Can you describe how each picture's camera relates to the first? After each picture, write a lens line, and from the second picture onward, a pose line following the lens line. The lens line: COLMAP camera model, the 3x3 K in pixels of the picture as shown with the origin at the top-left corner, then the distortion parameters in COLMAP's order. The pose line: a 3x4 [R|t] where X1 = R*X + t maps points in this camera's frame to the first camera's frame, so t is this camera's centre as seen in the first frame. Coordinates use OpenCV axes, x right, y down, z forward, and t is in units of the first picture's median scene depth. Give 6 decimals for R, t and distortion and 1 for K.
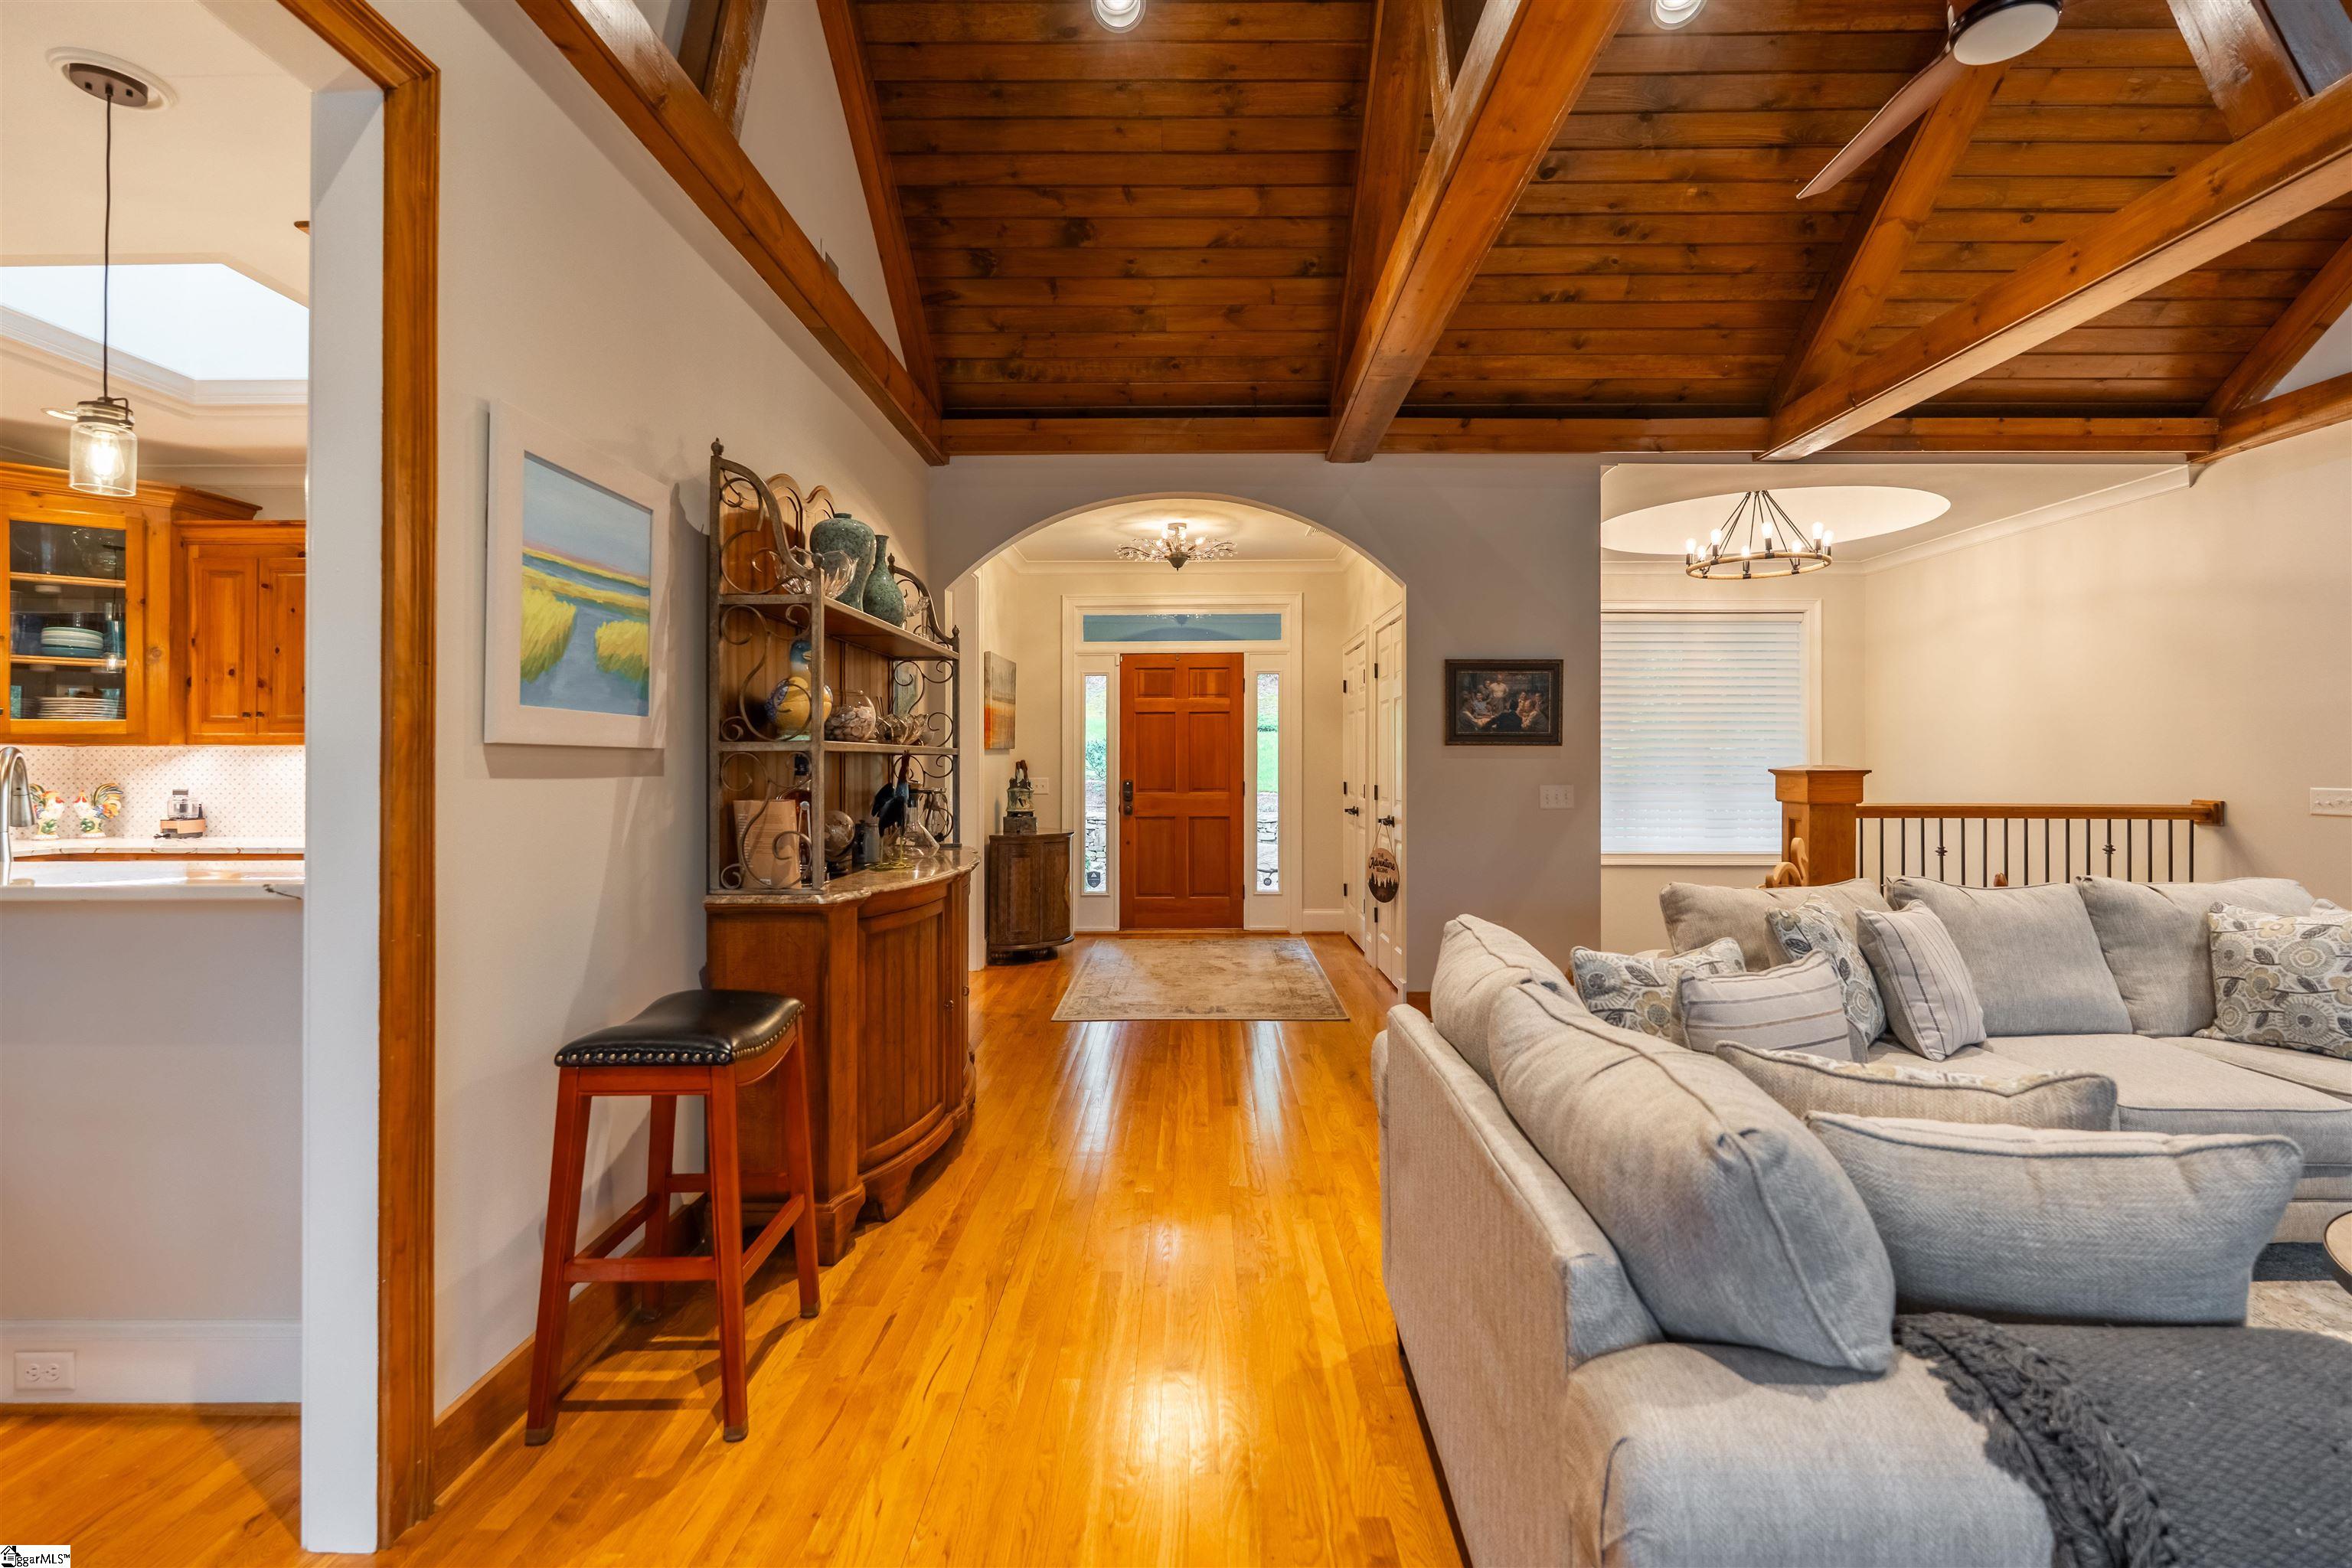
lens RADIAL K [[1109.9, 0, 1173.3], [0, 1109.9, 755.4], [0, 0, 1]] dist [-0.003568, 0.000451]
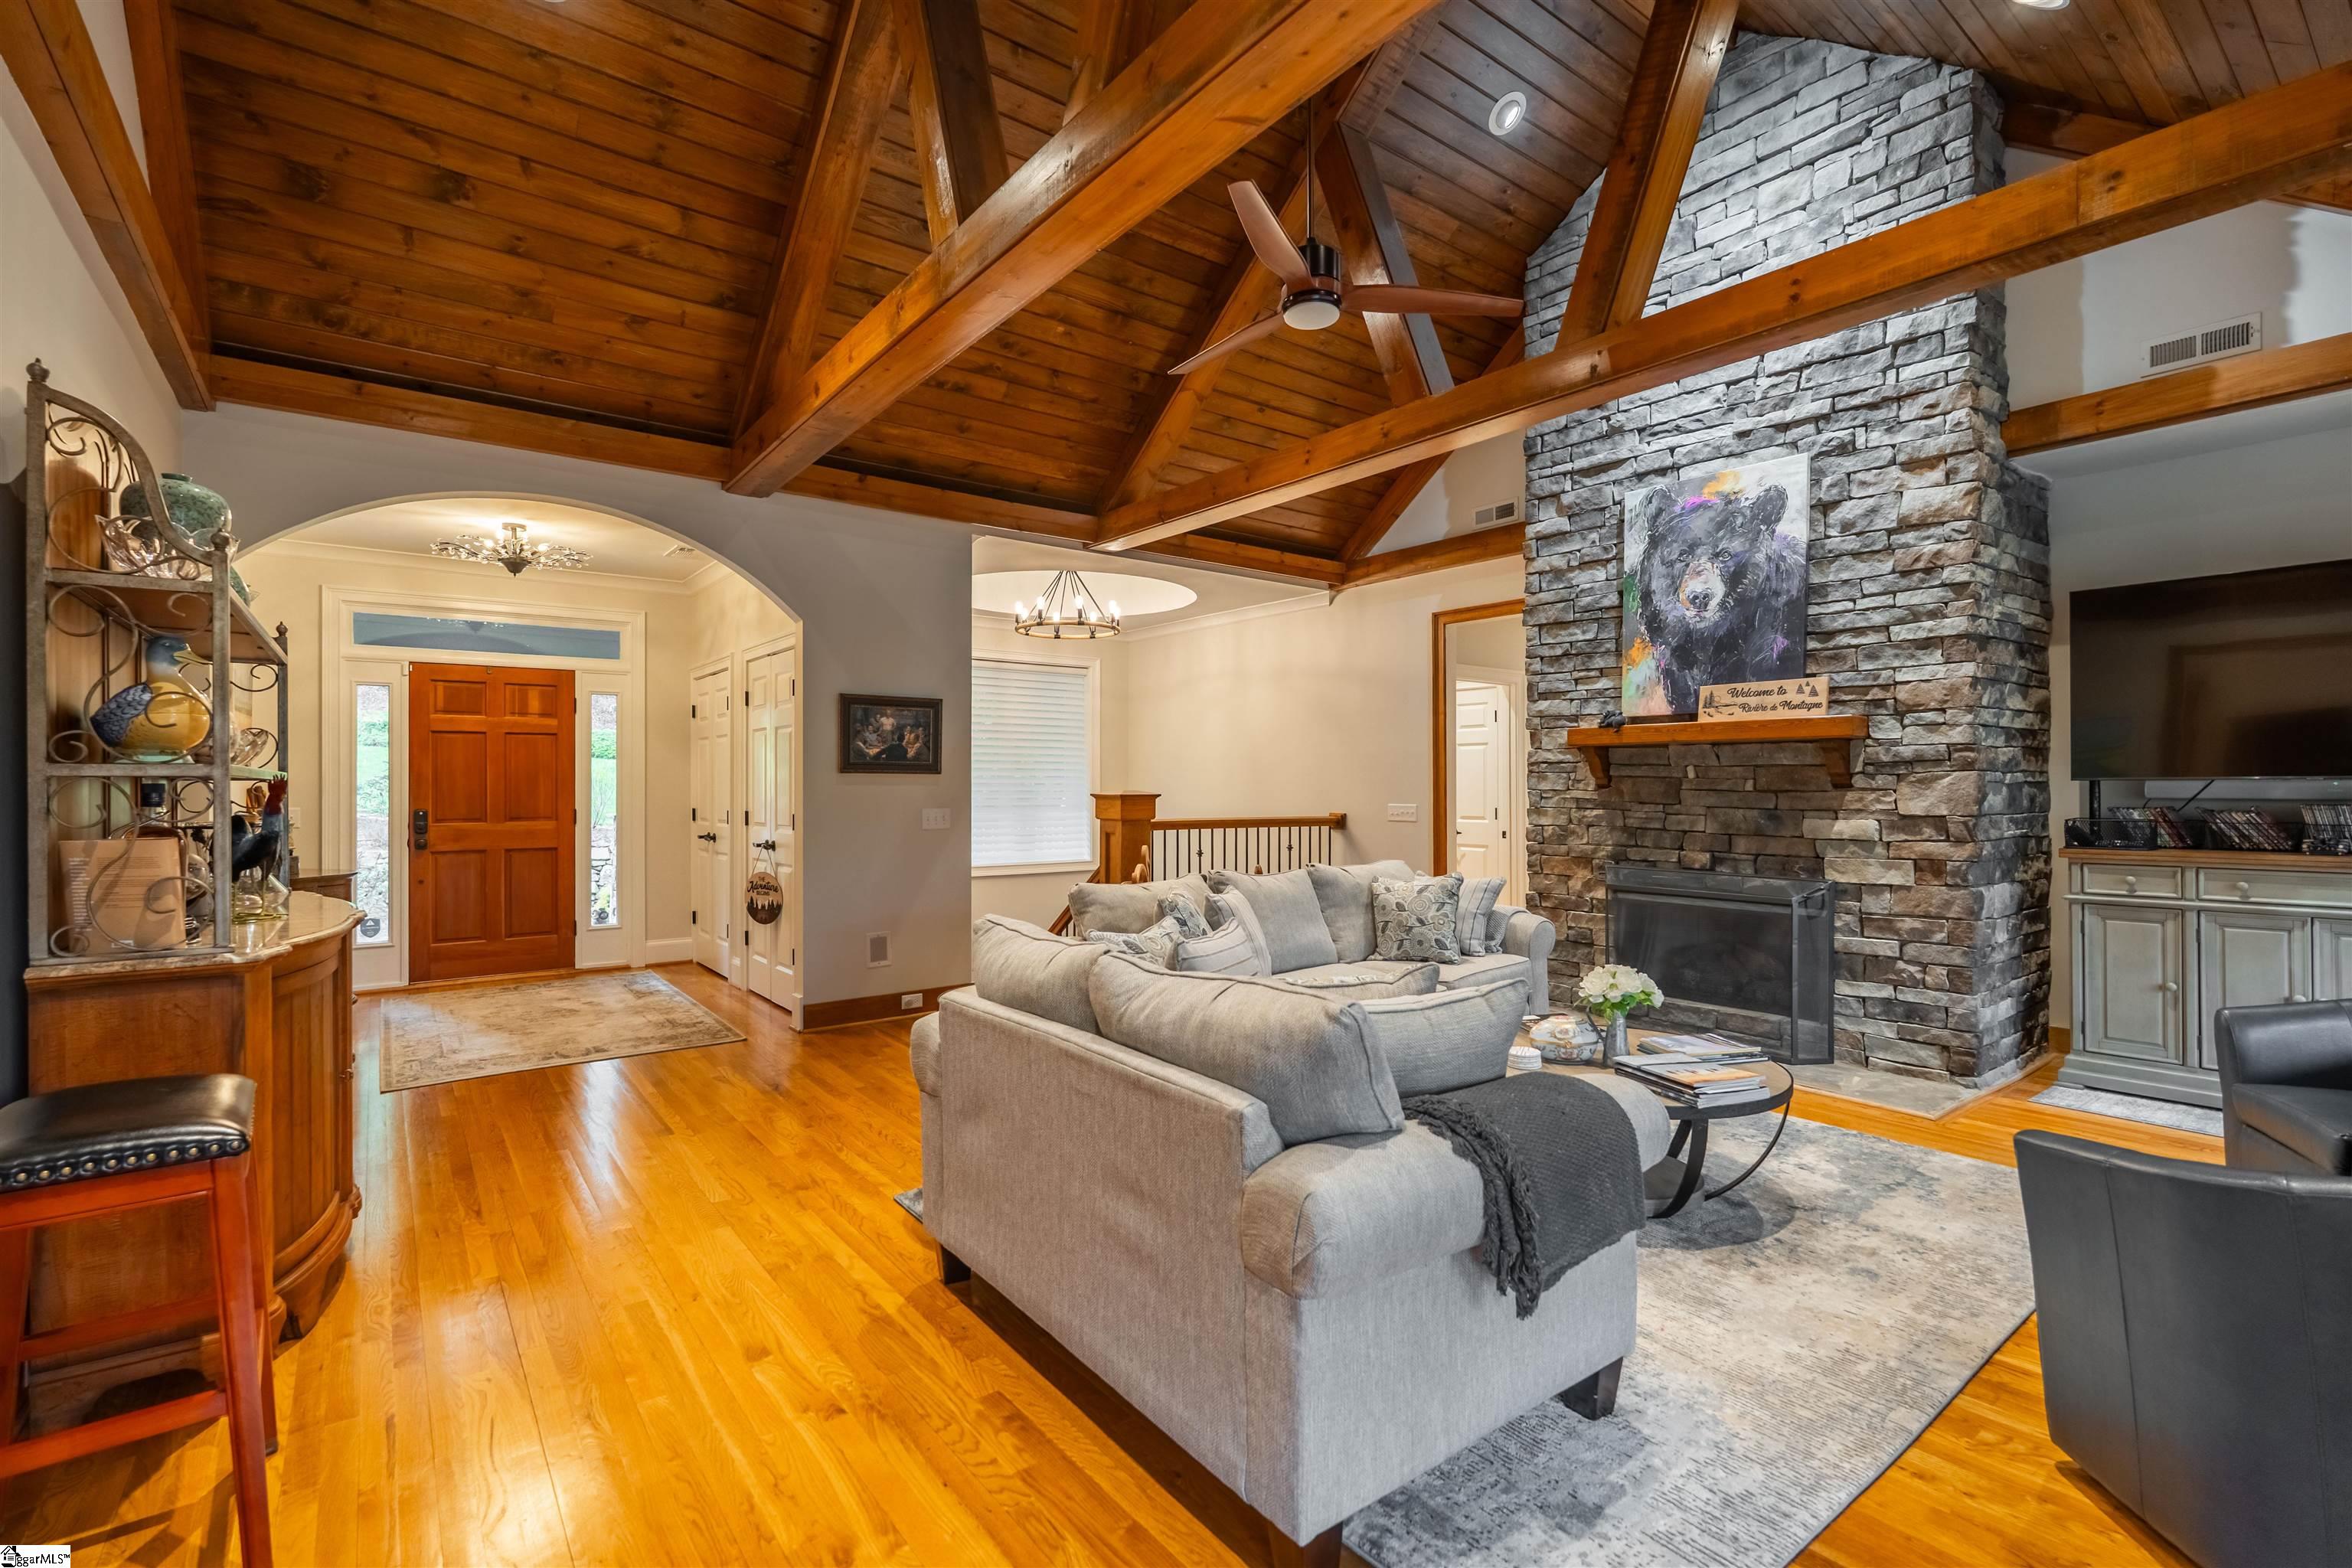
lens RADIAL K [[1058.5, 0, 1198.4], [0, 1058.5, 789.2], [0, 0, 1]] dist [-0.002113, 0.000434]
pose [[0.784593, -0.001175, 0.620010, -0.125340], [-0.003580, 0.999973, 0.006425, -0.001145], [-0.620001, -0.007260, 0.784568, -0.026173]]
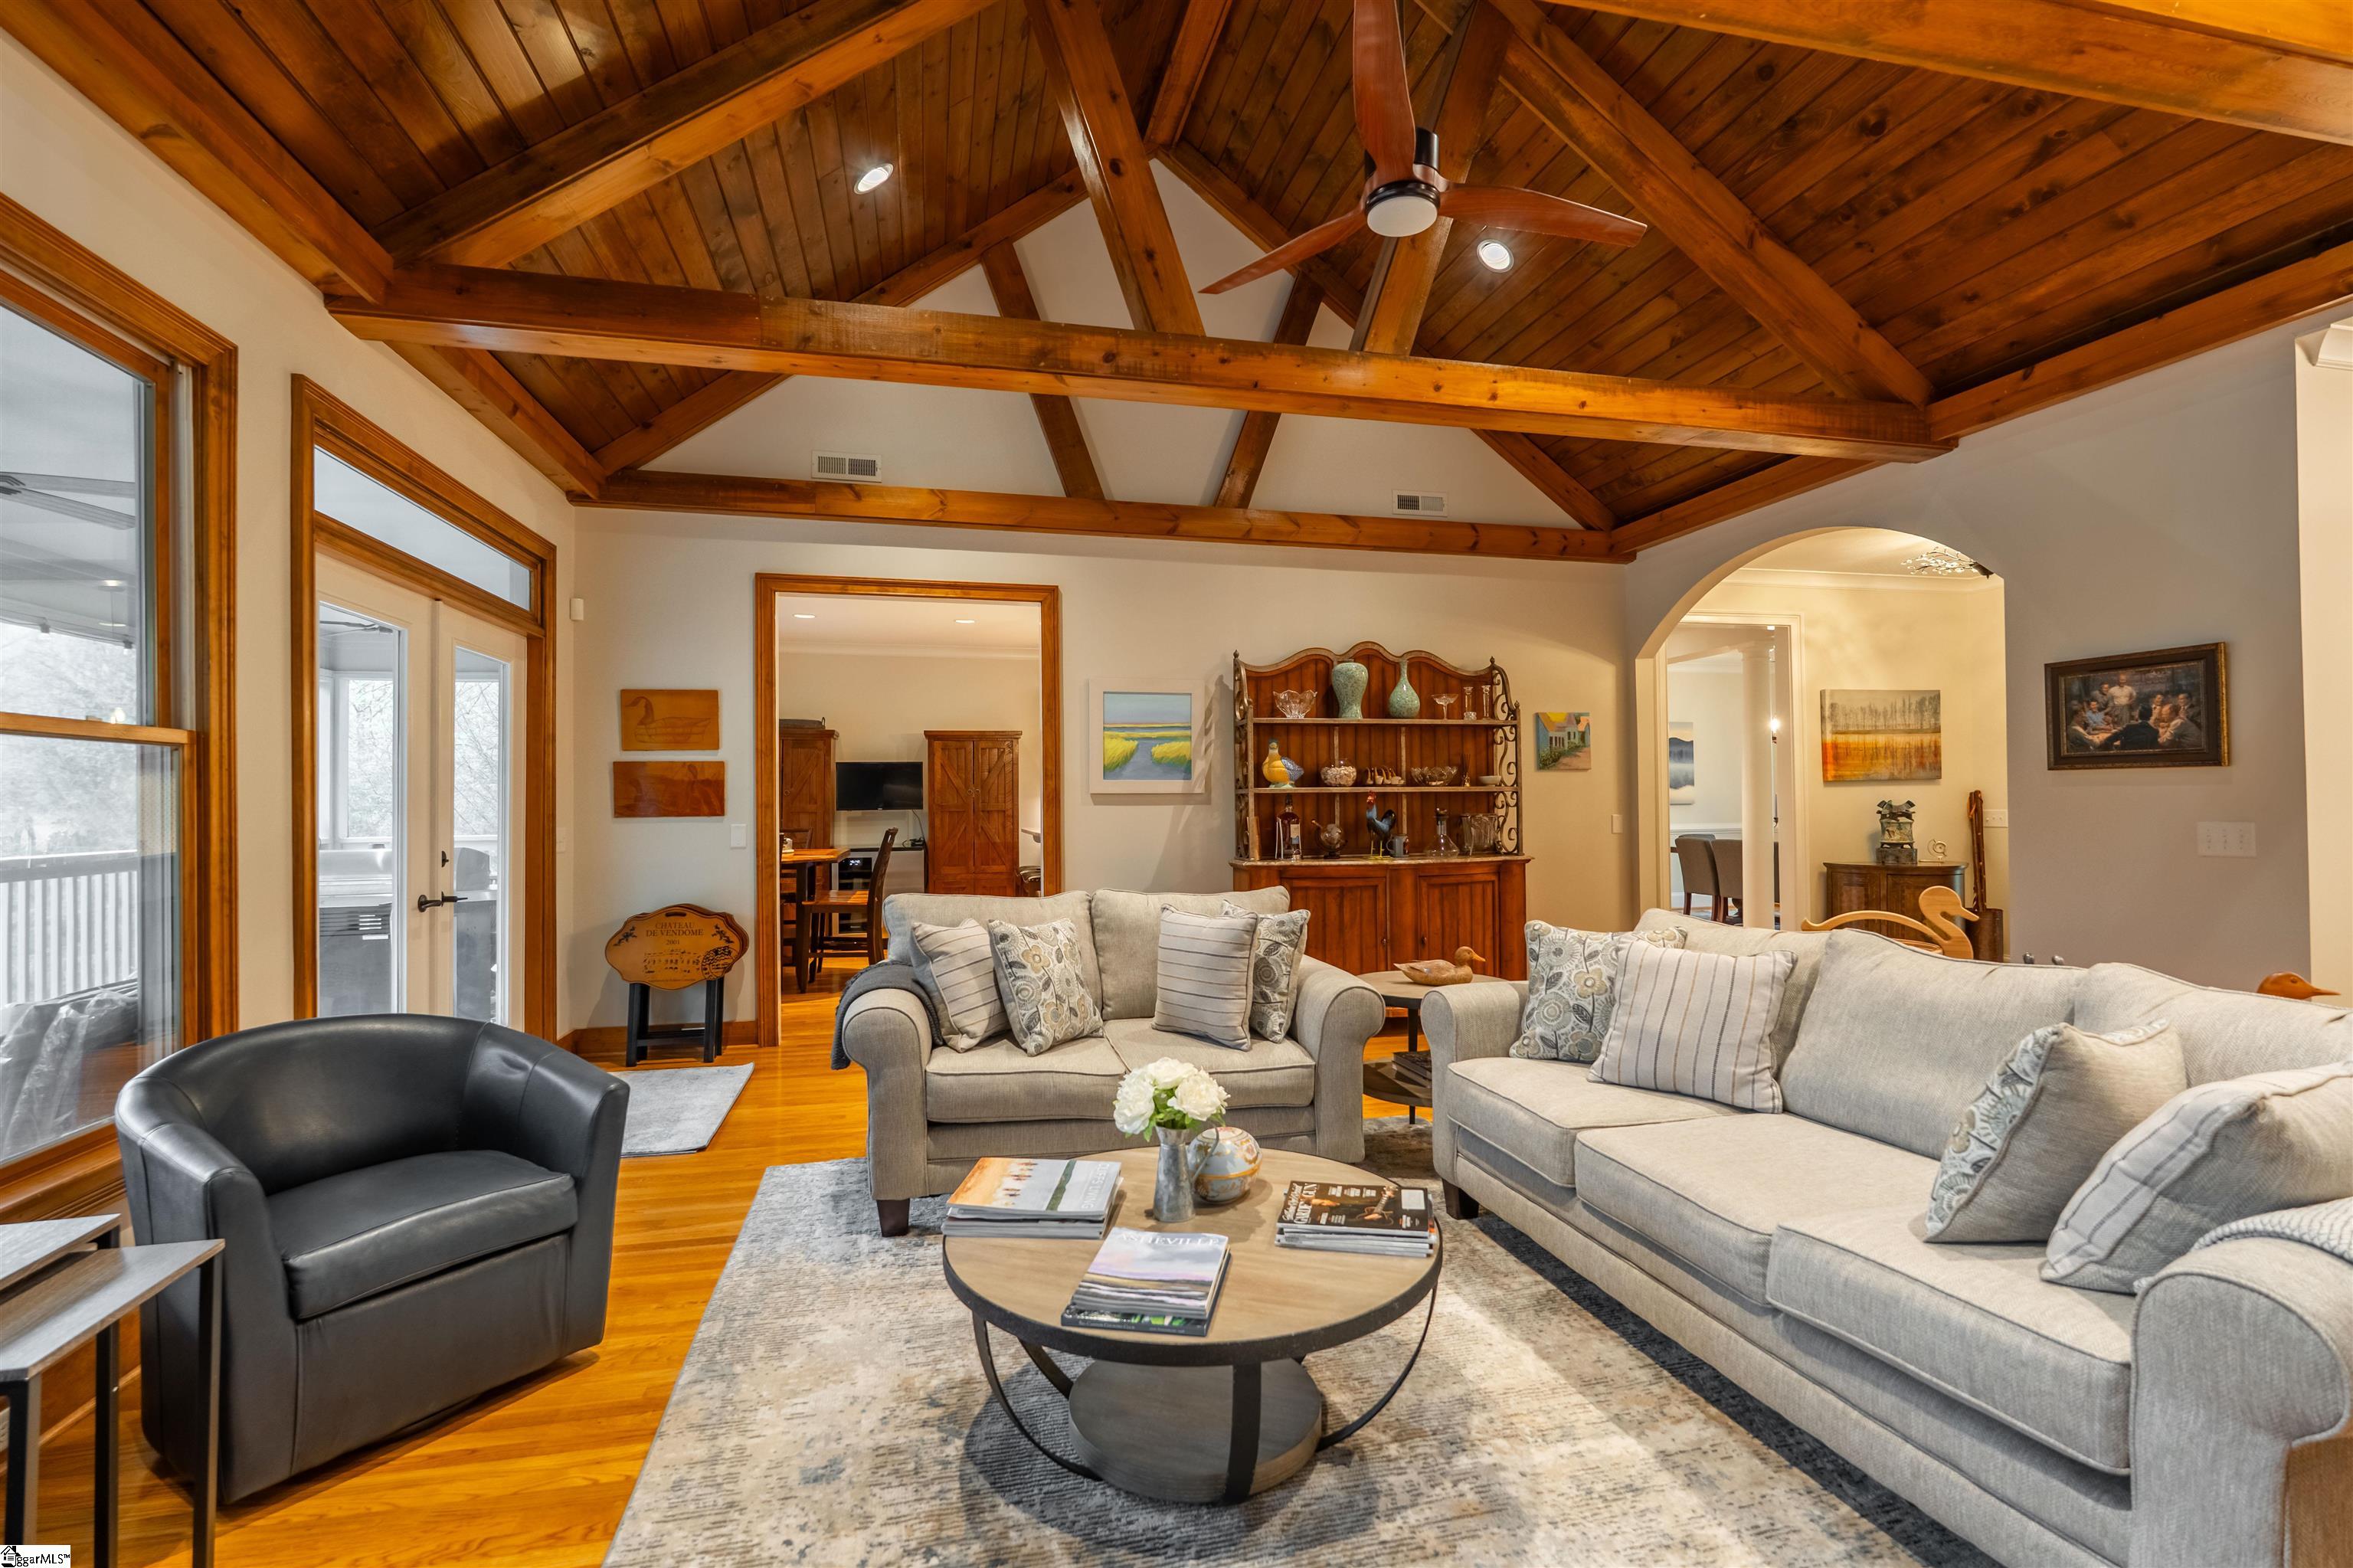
lens RADIAL K [[1059.0, 0, 1198.9], [0, 1059.0, 789.2], [0, 0, 1]] dist [-0.002113, 0.000434]
pose [[0.250075, -0.011799, -0.968155, 0.871126], [0.014532, 0.999859, -0.008432, 0.002269], [0.968117, -0.011960, 0.250211, 0.219835]]
